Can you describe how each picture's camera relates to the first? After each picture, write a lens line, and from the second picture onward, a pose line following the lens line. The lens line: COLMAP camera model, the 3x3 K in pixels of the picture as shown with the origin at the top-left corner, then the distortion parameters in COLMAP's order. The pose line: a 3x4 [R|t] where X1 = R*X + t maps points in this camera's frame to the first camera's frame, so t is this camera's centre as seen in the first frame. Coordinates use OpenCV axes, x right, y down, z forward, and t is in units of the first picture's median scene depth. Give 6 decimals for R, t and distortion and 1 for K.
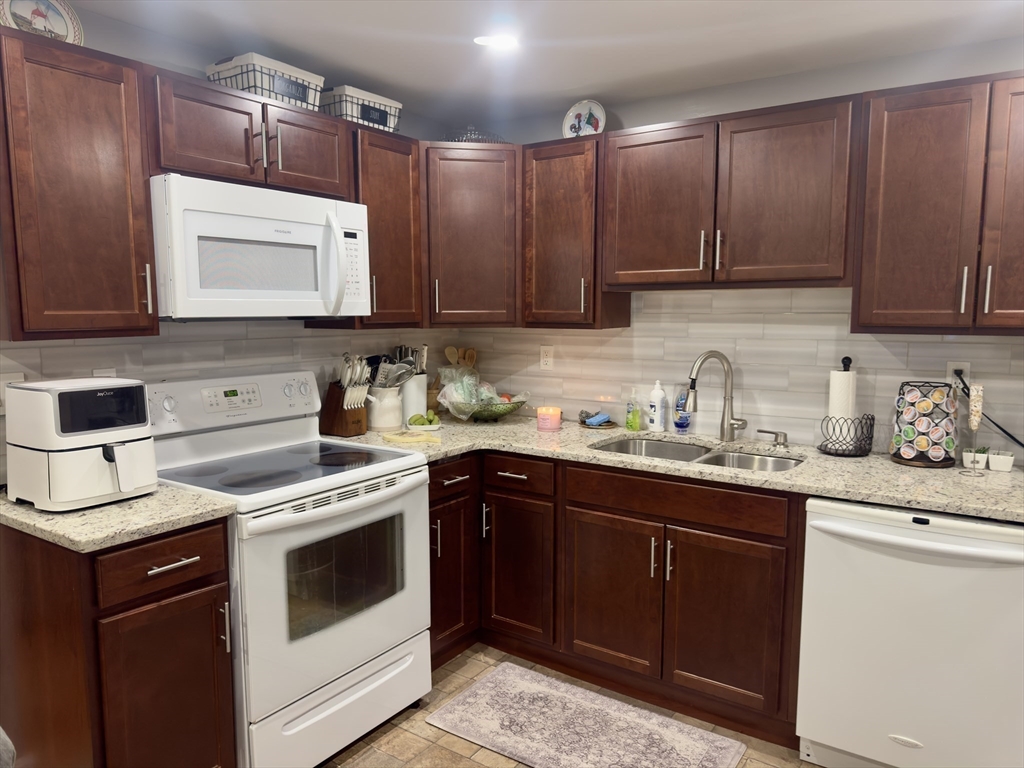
lens RADIAL K [[723.6, 0, 504.6], [0, 723.6, 394.6], [0, 0, 1]] dist [0.074881, -0.088083]
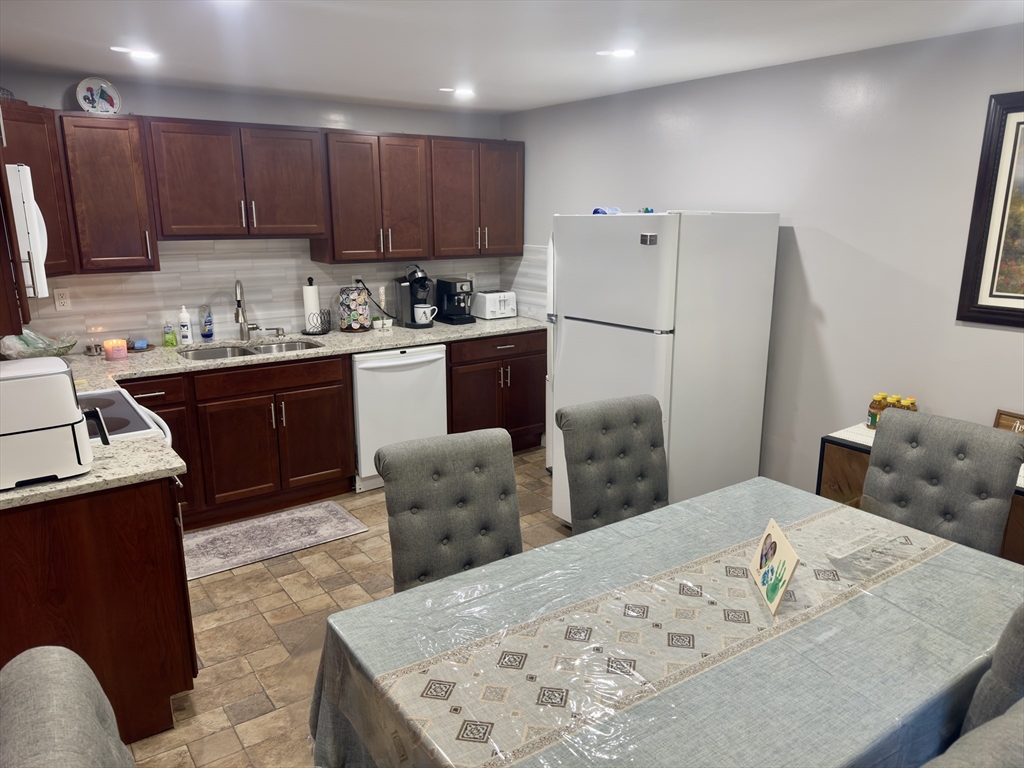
lens RADIAL K [[723.6, 0, 517.8], [0, 723.6, 393.7], [0, 0, 1]] dist [0.074881, -0.088083]
pose [[0.332531, -0.236396, 0.912984, -0.921789], [0.107425, 0.971269, 0.212361, -0.089601], [-0.936954, 0.027460, 0.348372, -0.043445]]
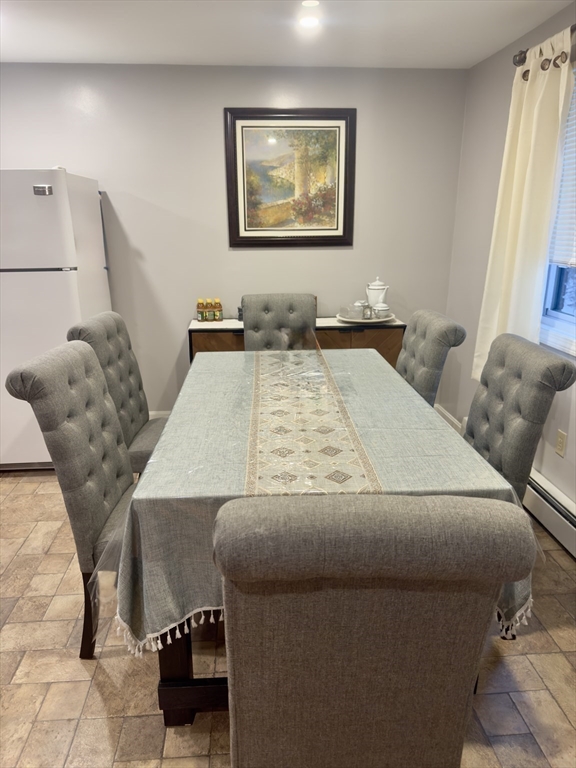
lens RADIAL K [[542.7, 0, 286.9], [0, 542.7, 390.9], [0, 0, 1]] dist [0.074881, -0.088083]
pose [[-0.617799, -0.237926, 0.749477, -0.891320], [0.088307, 0.926104, 0.366789, -0.052039], [-0.781362, 0.292786, -0.551135, 0.454680]]
